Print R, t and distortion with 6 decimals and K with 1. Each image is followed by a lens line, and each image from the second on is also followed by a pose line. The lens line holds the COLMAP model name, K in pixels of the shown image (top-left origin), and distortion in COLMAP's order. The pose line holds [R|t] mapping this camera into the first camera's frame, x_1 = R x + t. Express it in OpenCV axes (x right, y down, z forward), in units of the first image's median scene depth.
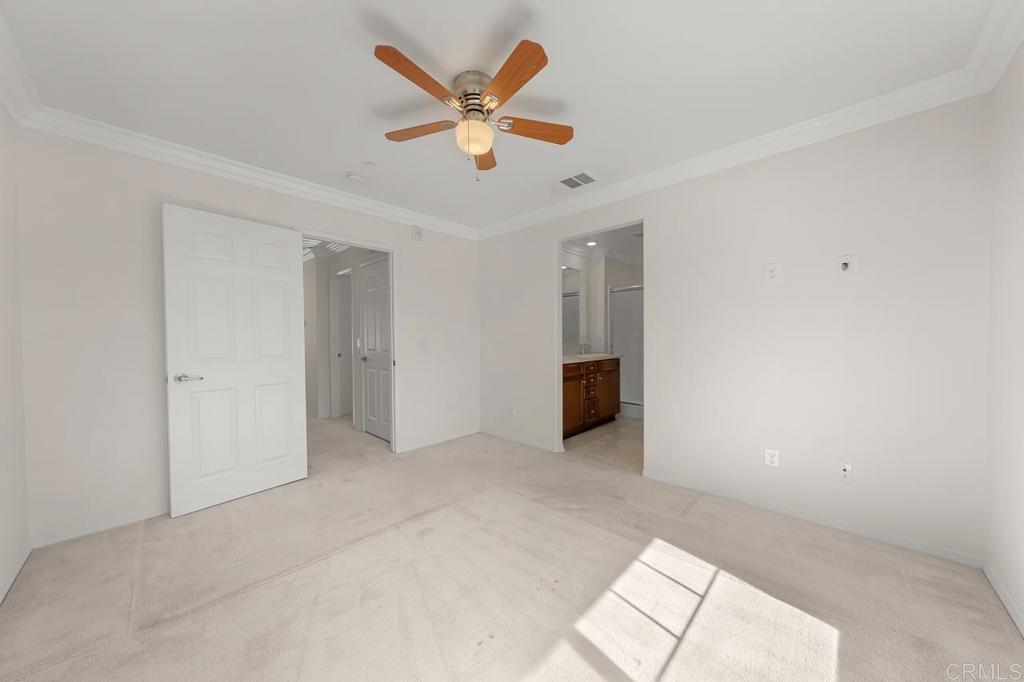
lens RADIAL K [[368.5, 0, 511.7], [0, 368.5, 357.2], [0, 0, 1]] dist [0.001347, 0.000097]
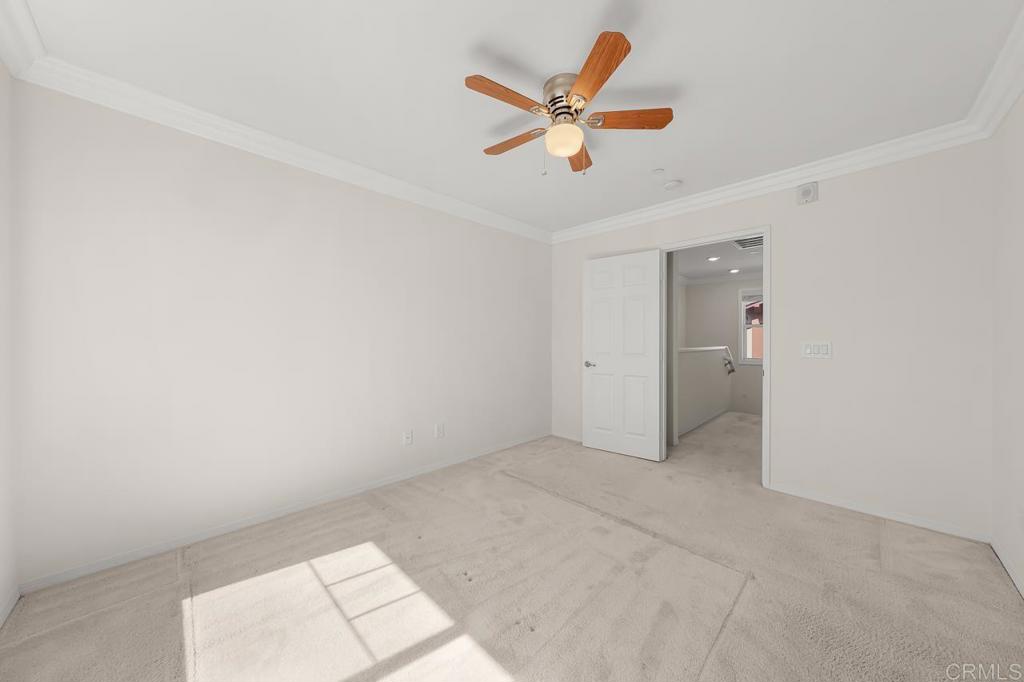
lens RADIAL K [[358.3, 0, 512.0], [0, 358.3, 341.0], [0, 0, 1]] dist [0.000711, 0.000022]
pose [[-0.067593, 0.005103, -0.997700, 0.904512], [-0.050713, 0.998677, 0.008543, -0.053091], [0.996423, 0.051174, -0.067245, 0.935786]]
